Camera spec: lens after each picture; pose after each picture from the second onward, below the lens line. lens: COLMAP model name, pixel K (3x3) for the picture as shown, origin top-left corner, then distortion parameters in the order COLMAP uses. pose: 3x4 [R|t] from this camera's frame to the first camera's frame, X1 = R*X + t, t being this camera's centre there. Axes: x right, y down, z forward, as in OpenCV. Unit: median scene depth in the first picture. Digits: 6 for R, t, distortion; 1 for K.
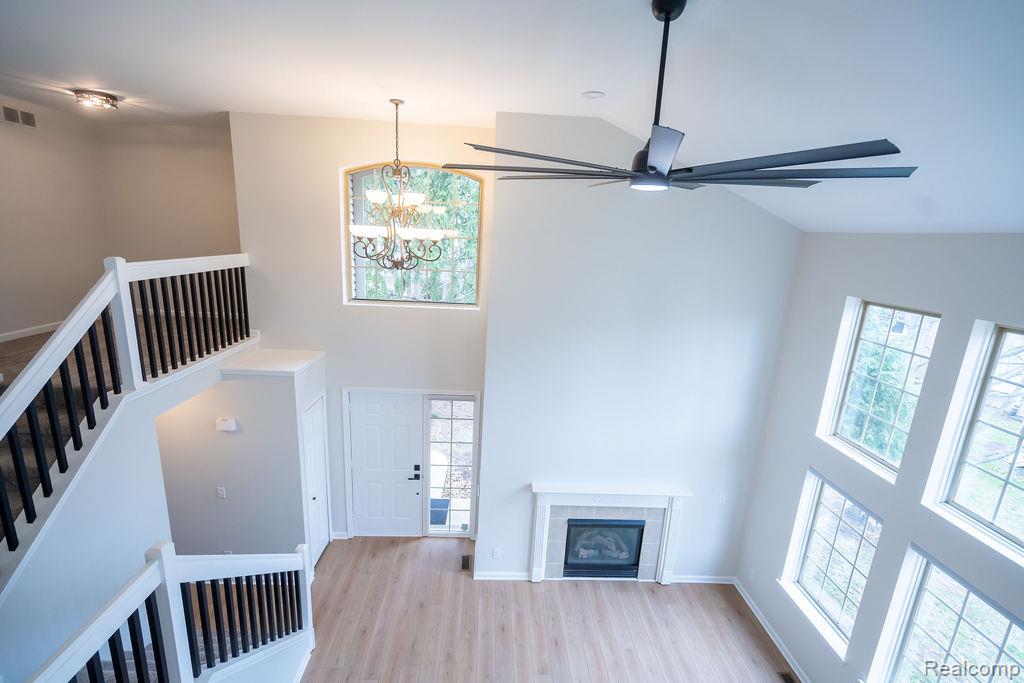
lens RADIAL K [[454.5, 0, 507.0], [0, 454.5, 345.2], [0, 0, 1]] dist [-0.008240, 0.000617]
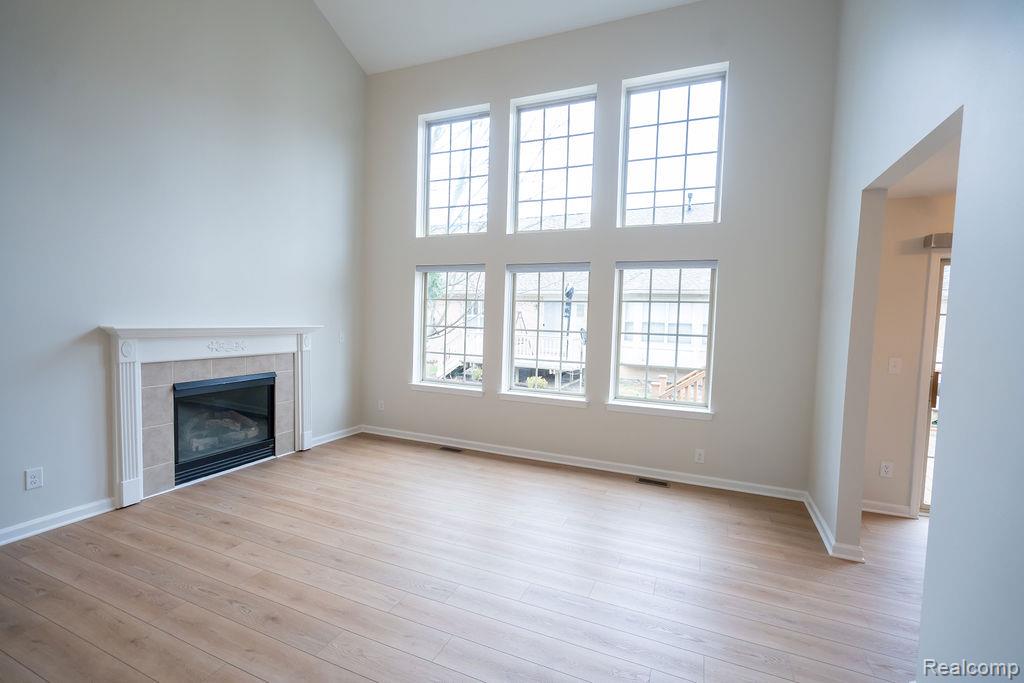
lens RADIAL K [[454.5, 0, 511.1], [0, 454.5, 344.9], [0, 0, 1]] dist [-0.008240, 0.000617]
pose [[0.423151, -0.090487, 0.901529, -0.262162], [0.208313, 0.978062, 0.000393, 0.454448], [-0.881787, 0.187634, 0.432718, 0.281986]]
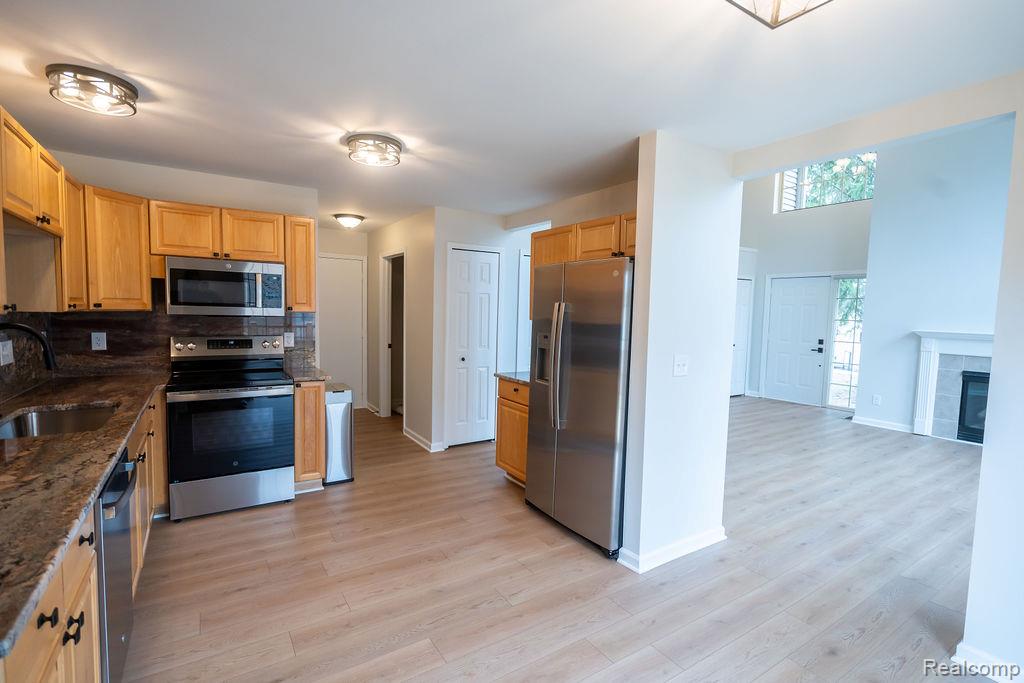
lens RADIAL K [[454.5, 0, 518.1], [0, 454.5, 343.4], [0, 0, 1]] dist [-0.008240, 0.000617]
pose [[0.501141, 0.028206, -0.864906, 0.526792], [-0.199009, 0.976437, -0.083466, 0.634713], [0.842171, 0.213952, 0.494946, -0.335788]]
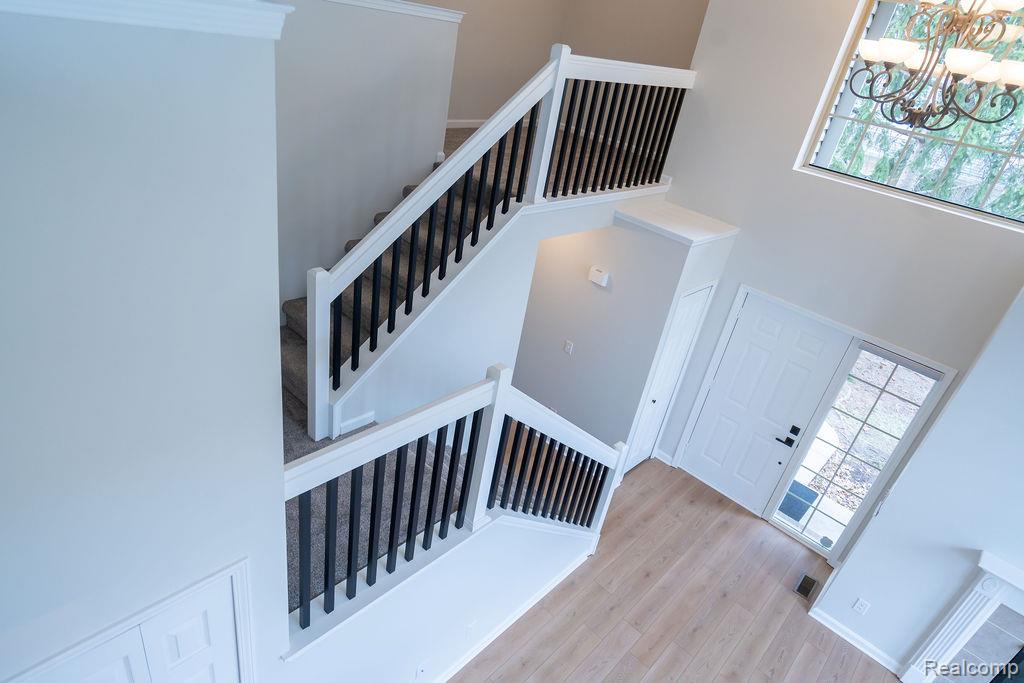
lens RADIAL K [[589.3, 0, 512.4], [0, 589.3, 342.5], [0, 0, 1]] dist [0.004355, 0.004581]
pose [[0.701635, 0.402745, -0.587797, -0.030193], [-0.291439, 0.914985, 0.279045, 0.025151], [0.650209, -0.024481, 0.759361, 0.046088]]
